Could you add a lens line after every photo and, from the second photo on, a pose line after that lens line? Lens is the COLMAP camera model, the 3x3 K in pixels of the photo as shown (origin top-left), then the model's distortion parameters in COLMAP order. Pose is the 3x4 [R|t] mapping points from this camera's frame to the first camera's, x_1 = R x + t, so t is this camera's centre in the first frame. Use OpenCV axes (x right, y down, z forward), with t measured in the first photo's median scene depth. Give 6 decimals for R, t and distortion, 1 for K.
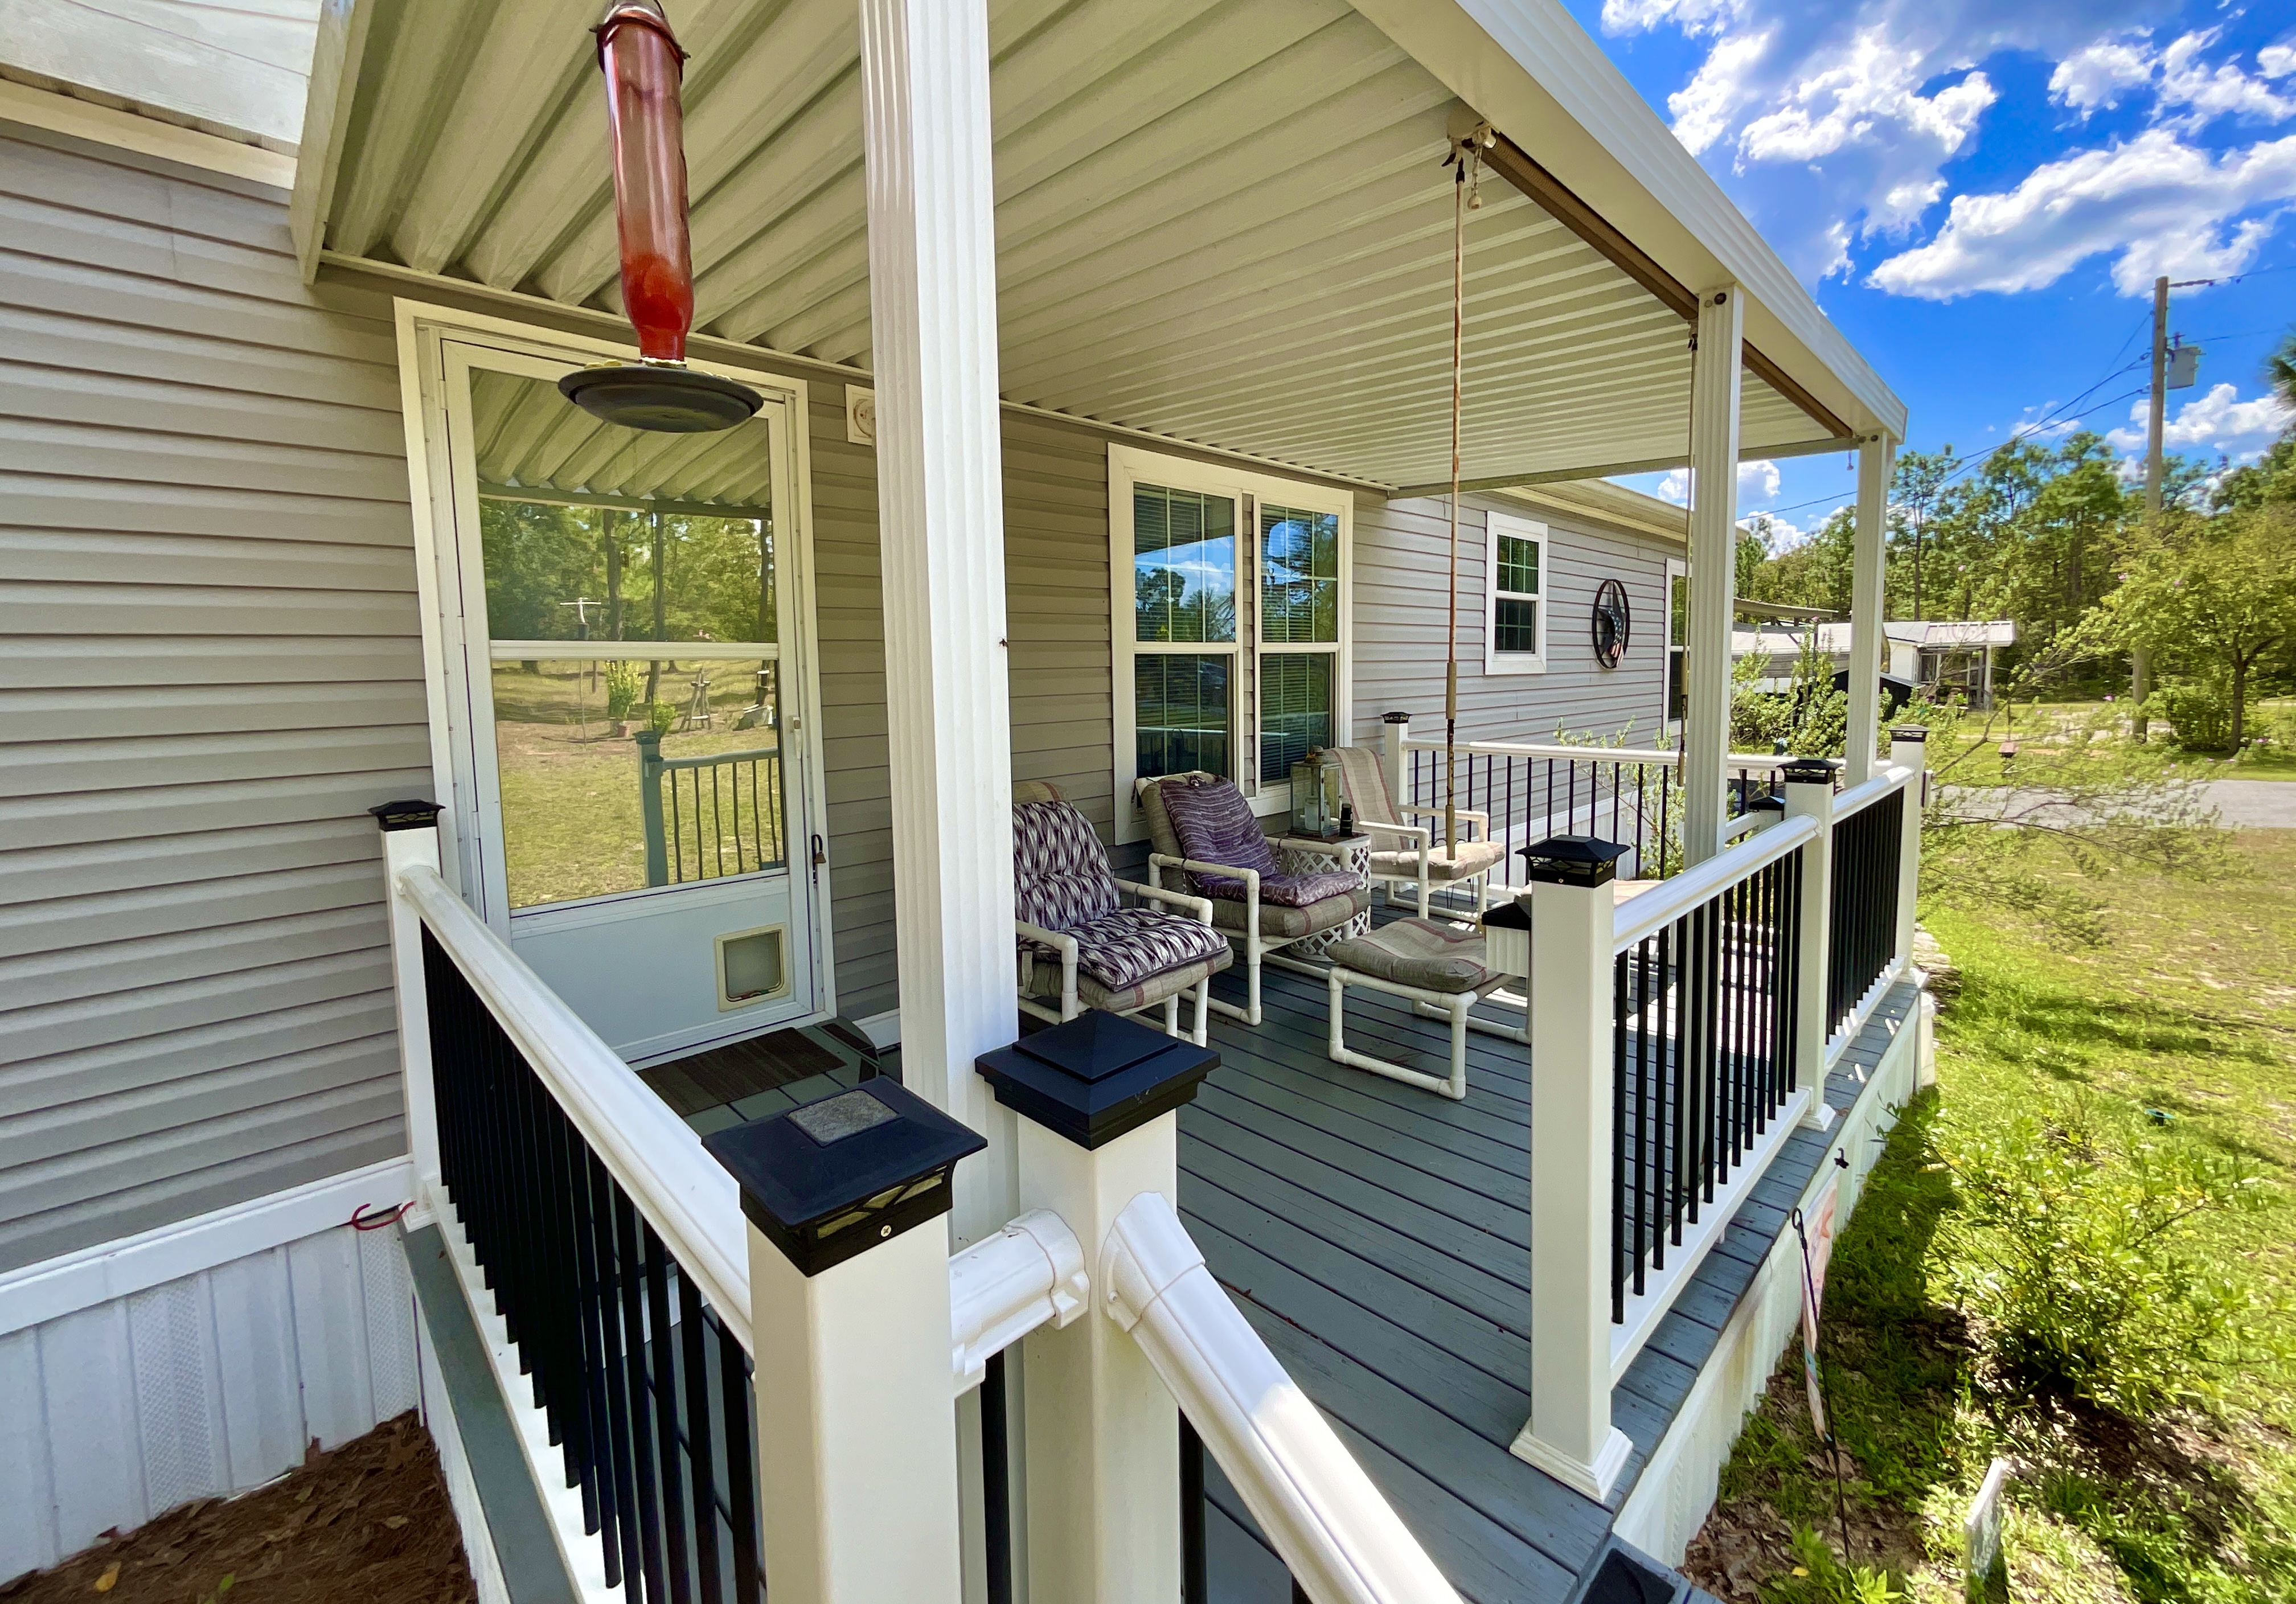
lens RADIAL K [[932.7, 0, 1146.5], [0, 932.7, 747.4], [0, 0, 1]] dist [0.002422, 0.000144]
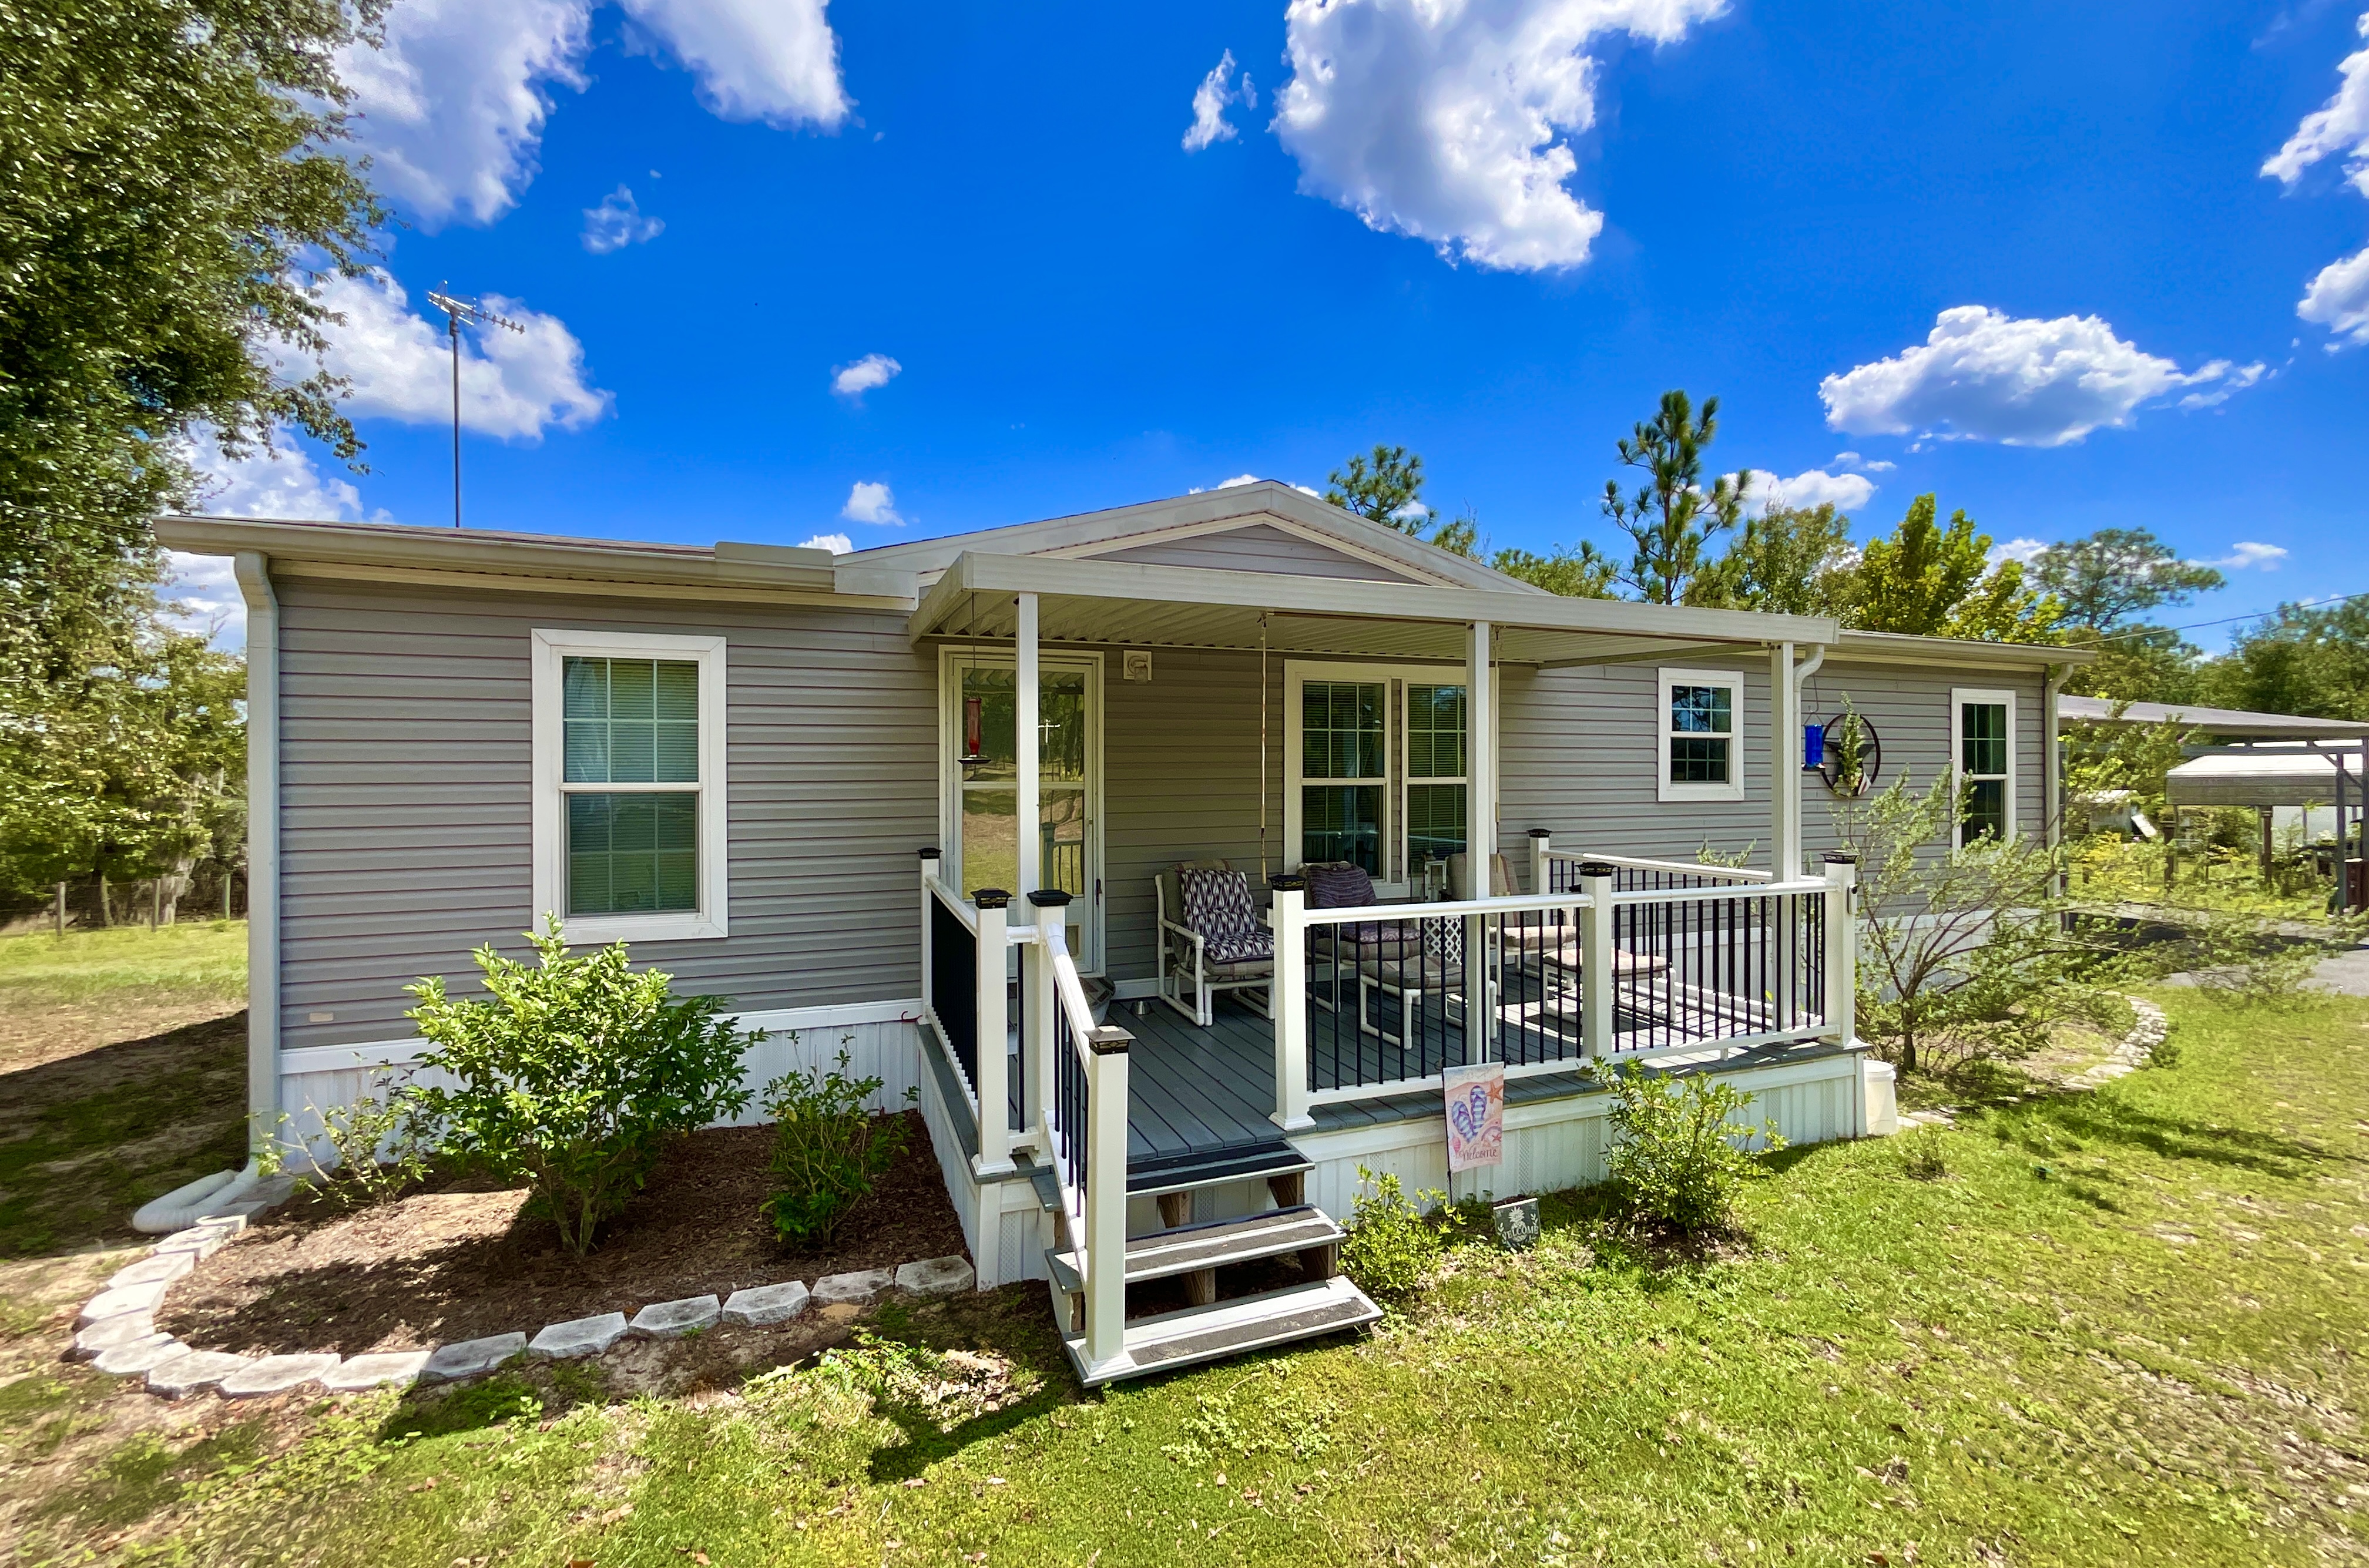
lens RADIAL K [[954.5, 0, 1179.8], [0, 954.5, 786.9], [0, 0, 1]] dist [0.000009, 0.000041]
pose [[0.915030, 0.019368, -0.402922, 0.476127], [-0.047547, 0.997062, -0.060053, 0.010832], [0.400575, 0.074108, 0.913262, -0.606184]]
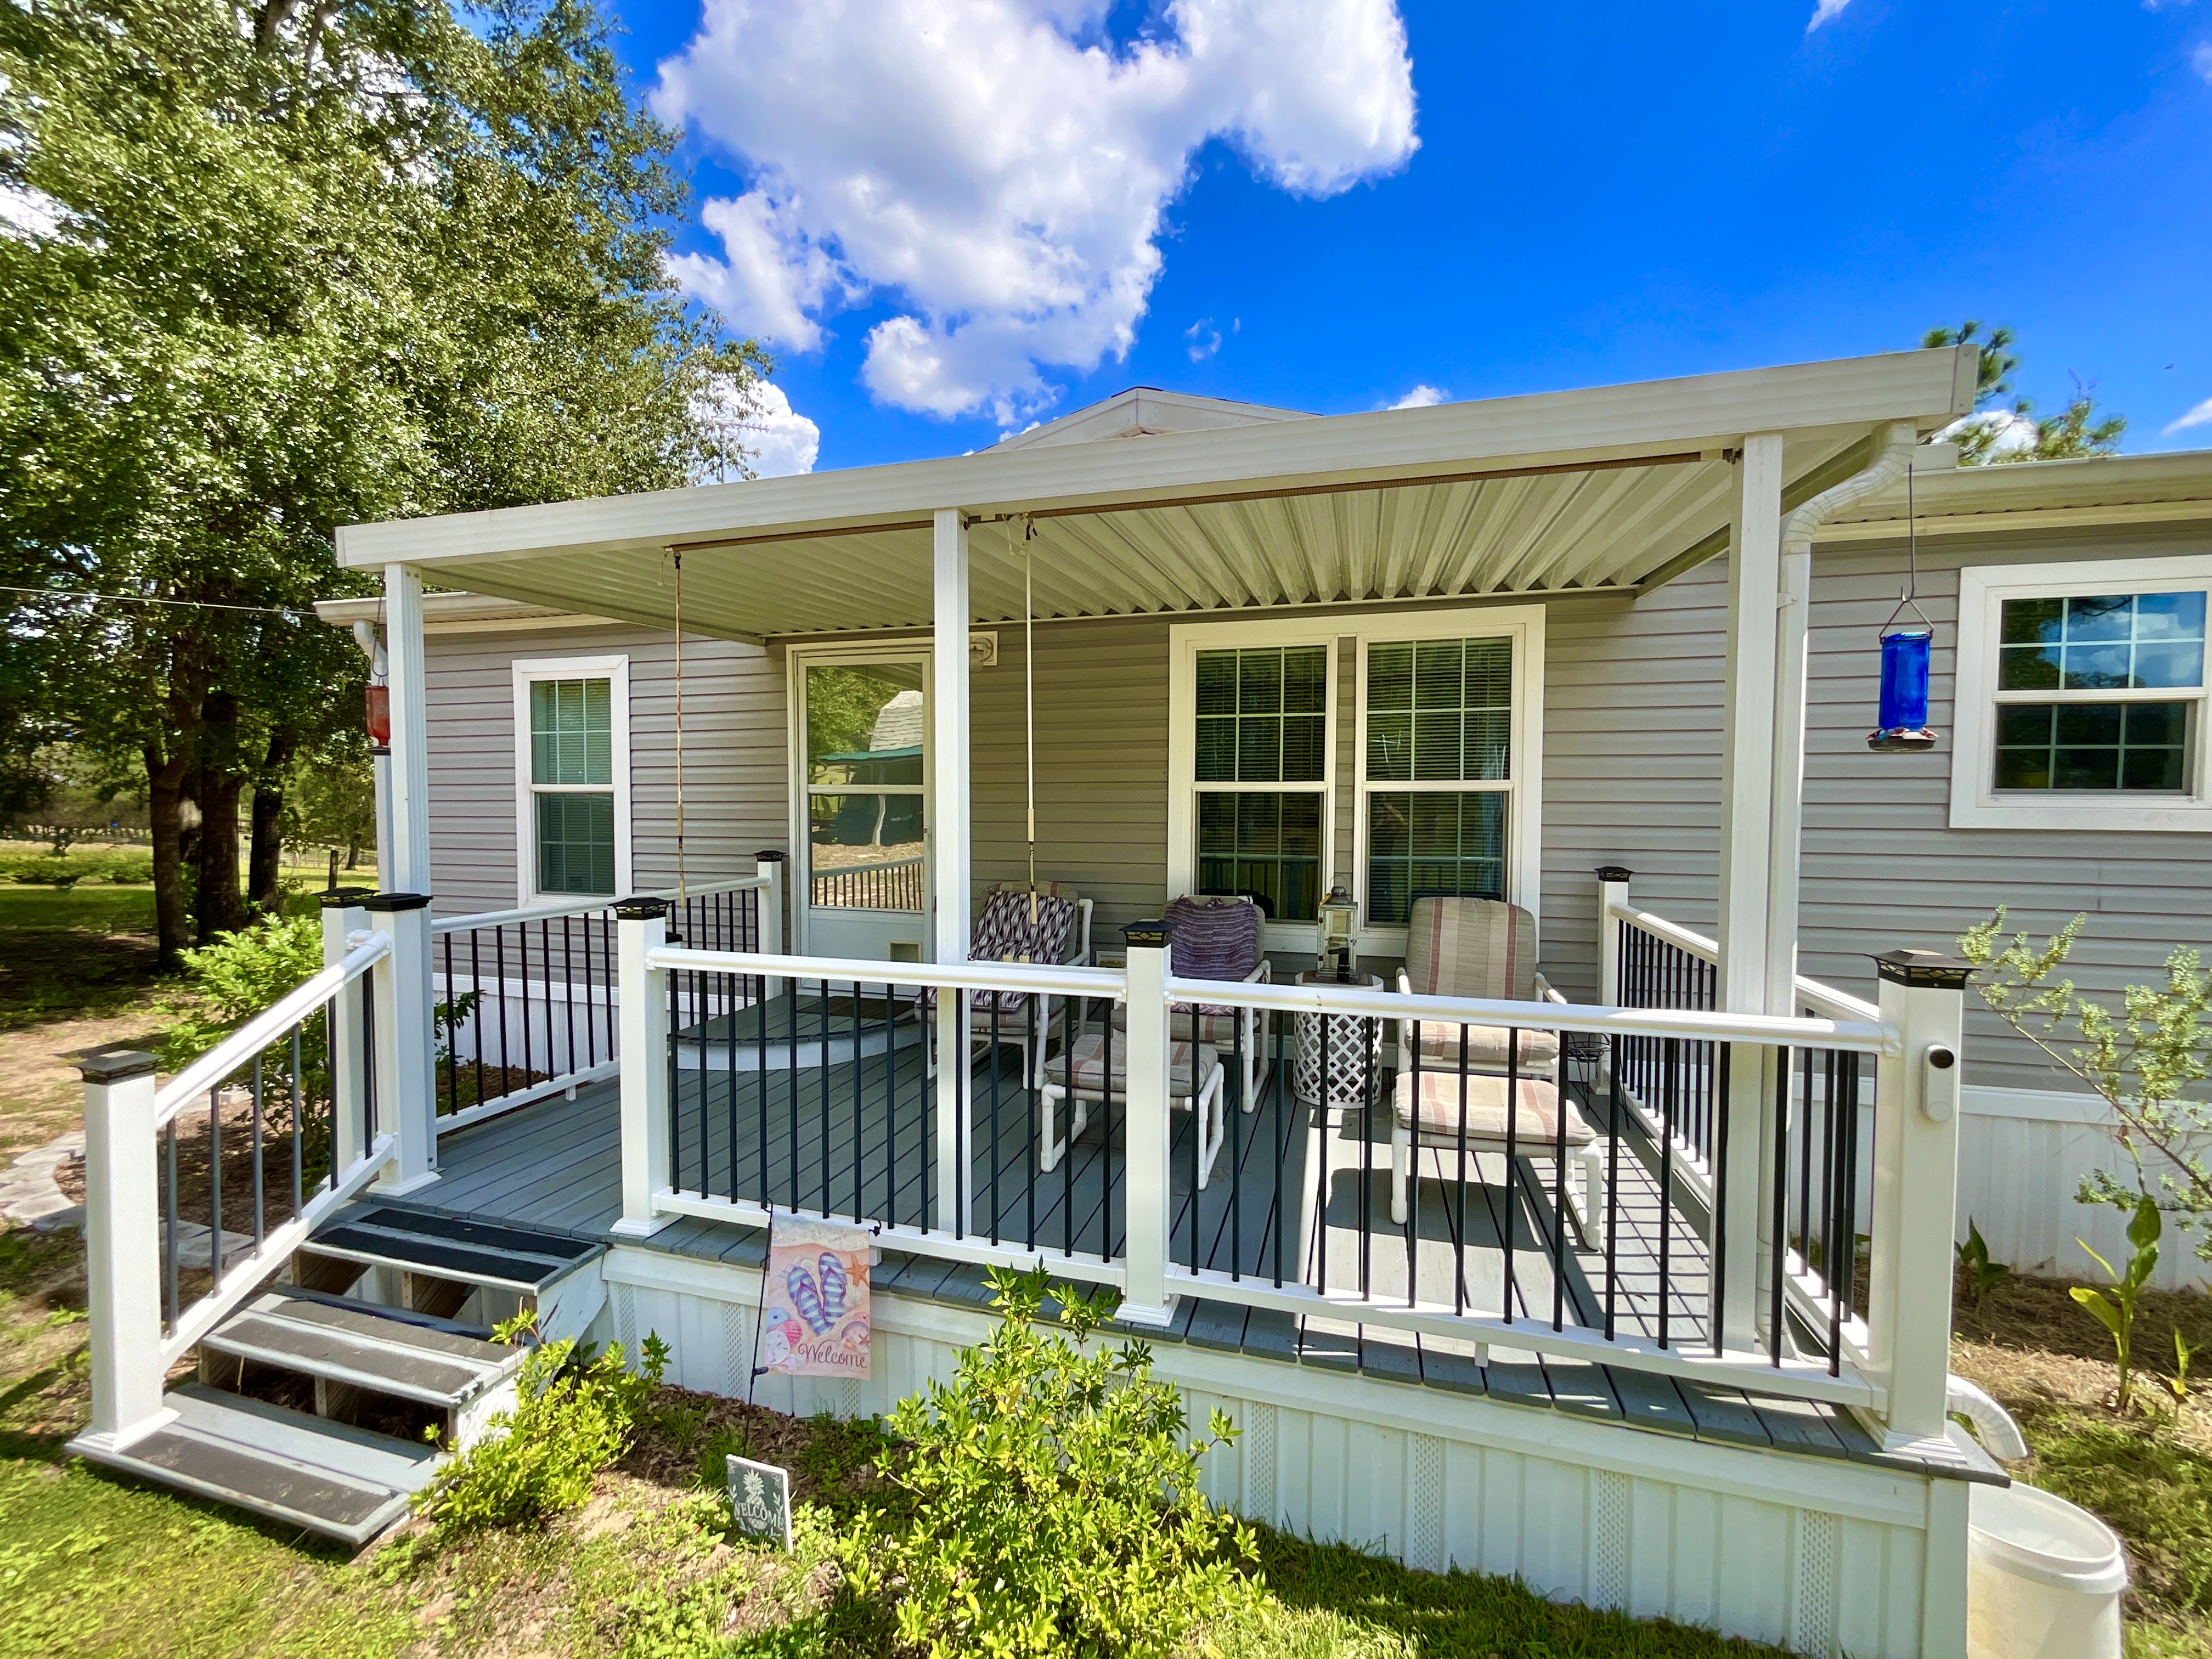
lens RADIAL K [[895.9, 0, 1106.2], [0, 895.9, 830.4], [0, 0, 1]] dist [0.002582, 0.000187]
pose [[0.493836, 0.054751, -0.867830, 0.981492], [-0.085480, 0.996239, 0.014210, -0.059481], [0.865344, 0.067164, 0.496658, 0.343614]]
